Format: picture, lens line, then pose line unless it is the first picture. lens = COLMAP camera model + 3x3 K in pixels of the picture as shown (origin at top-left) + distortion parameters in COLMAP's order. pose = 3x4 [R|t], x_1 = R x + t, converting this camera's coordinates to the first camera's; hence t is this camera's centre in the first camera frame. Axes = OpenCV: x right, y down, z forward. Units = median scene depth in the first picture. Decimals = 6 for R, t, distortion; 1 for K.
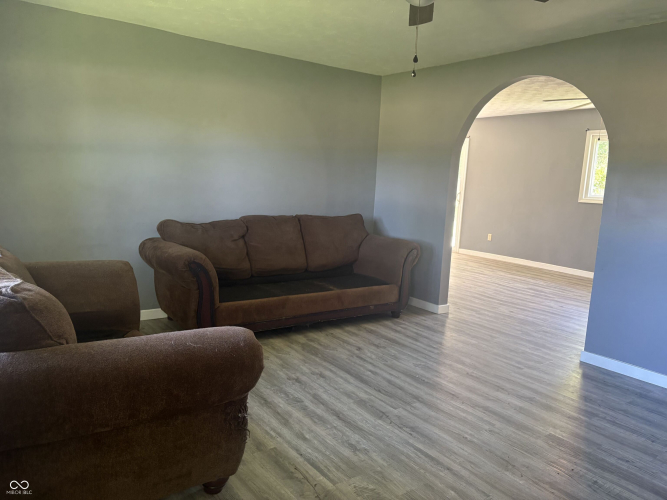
lens RADIAL K [[506.4, 0, 333.5], [0, 506.4, 250.0], [0, 0, 1]] dist [0.033044, -0.015142]
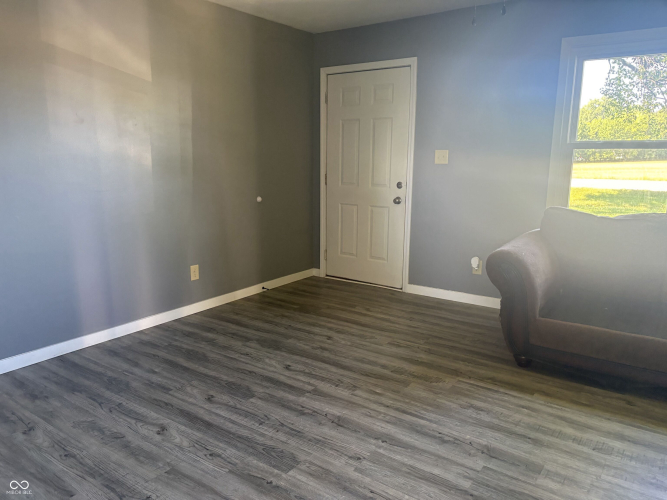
lens RADIAL K [[506.4, 0, 333.5], [0, 506.4, 250.0], [0, 0, 1]] dist [0.033044, -0.015142]
pose [[-0.944038, 0.006670, -0.329769, 0.494016], [-0.101793, 0.945100, 0.310521, -0.162525], [0.313736, 0.326712, -0.891532, 1.295177]]
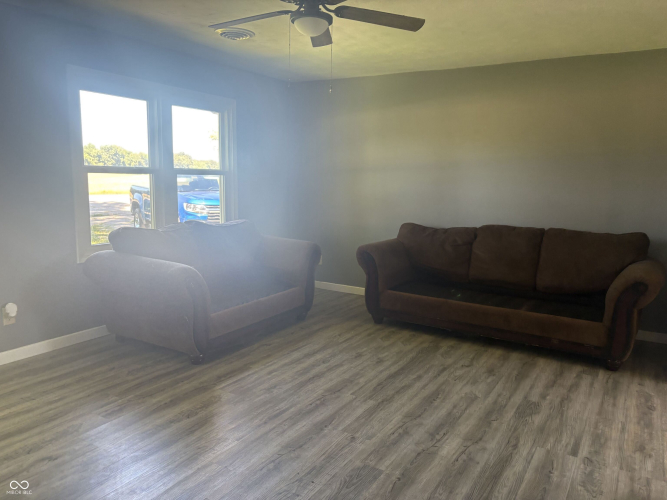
lens RADIAL K [[506.4, 0, 333.5], [0, 506.4, 250.0], [0, 0, 1]] dist [0.033044, -0.015142]
pose [[0.387046, 0.092428, -0.917416, 0.926585], [-0.139812, 0.989342, 0.040690, -0.023128], [0.911399, 0.112517, 0.395843, 0.443821]]
